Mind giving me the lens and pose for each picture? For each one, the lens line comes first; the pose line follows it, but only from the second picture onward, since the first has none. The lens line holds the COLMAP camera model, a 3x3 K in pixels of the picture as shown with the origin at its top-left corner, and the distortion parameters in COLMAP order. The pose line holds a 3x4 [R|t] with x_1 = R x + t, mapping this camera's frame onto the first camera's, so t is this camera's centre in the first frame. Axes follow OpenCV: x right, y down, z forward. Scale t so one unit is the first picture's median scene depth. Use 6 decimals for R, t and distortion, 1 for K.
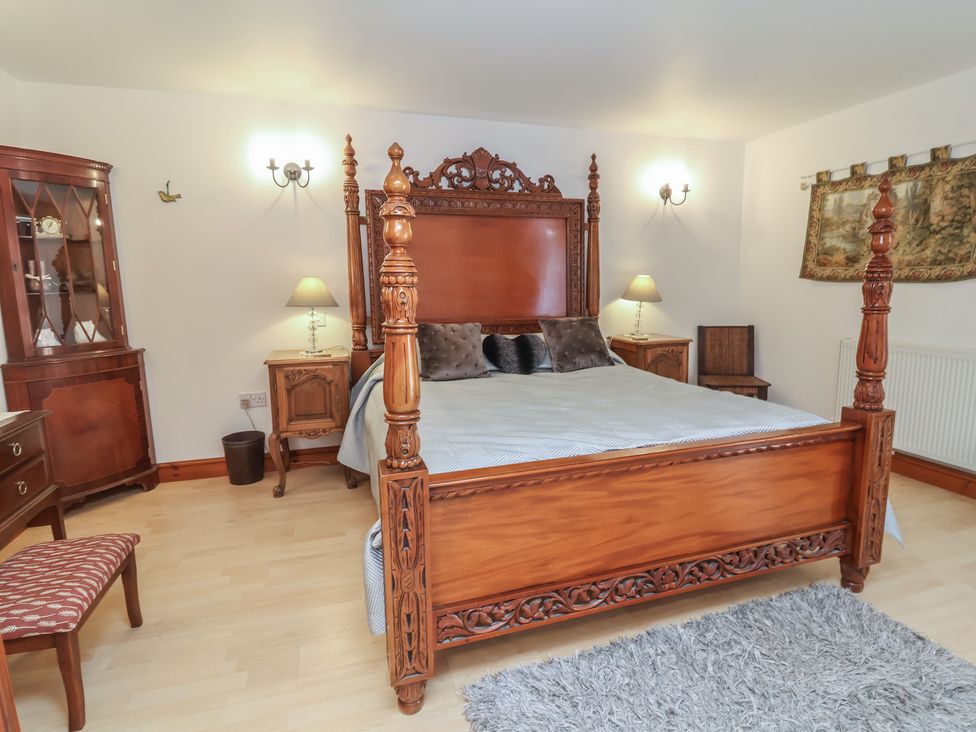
lens RADIAL K [[504.4, 0, 492.6], [0, 504.4, 364.3], [0, 0, 1]] dist [-0.018224, -0.007370]
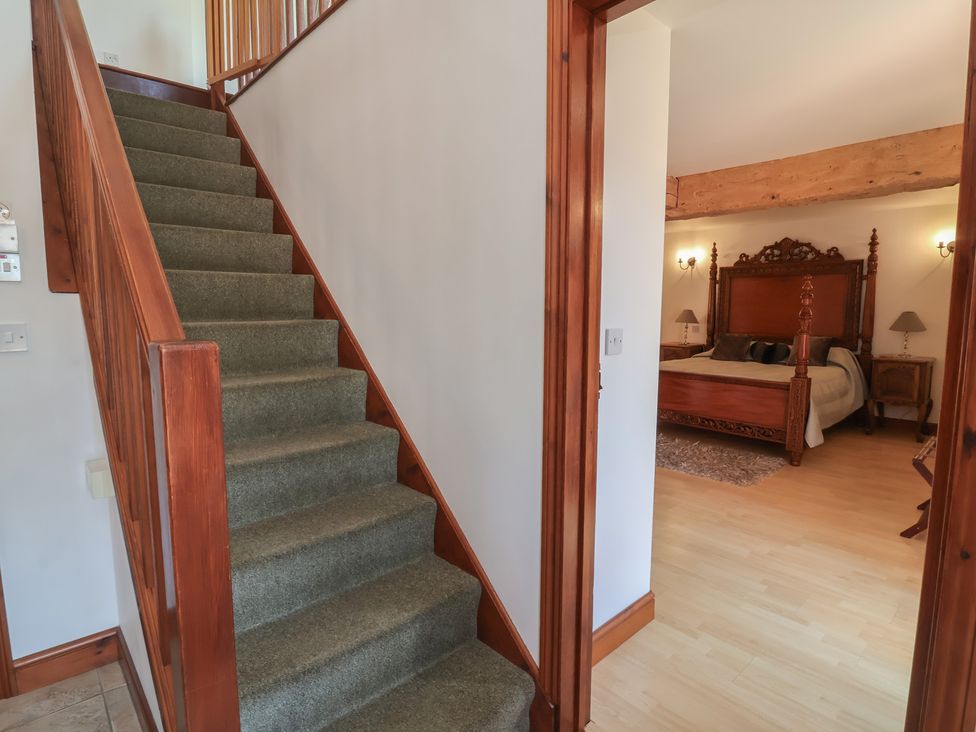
lens RADIAL K [[504.4, 0, 487.6], [0, 504.4, 364.1], [0, 0, 1]] dist [-0.018224, -0.007370]
pose [[0.392864, 0.112344, -0.912708, 1.175280], [-0.159070, 0.985850, 0.052878, 0.075302], [0.905734, 0.124410, 0.405176, -0.576752]]
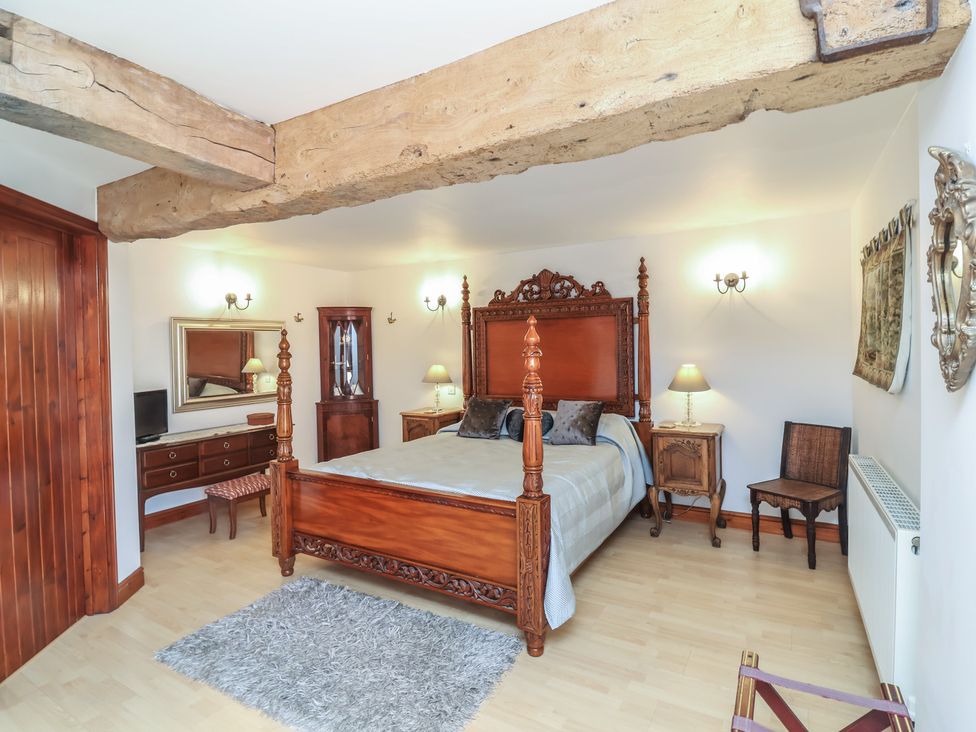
lens RADIAL K [[504.4, 0, 489.4], [0, 504.4, 362.8], [0, 0, 1]] dist [-0.018224, -0.007370]
pose [[0.659881, 0.017222, -0.751172, 0.865743], [-0.115230, 0.990230, -0.078523, -0.060899], [0.742481, 0.138374, 0.655419, 0.046932]]
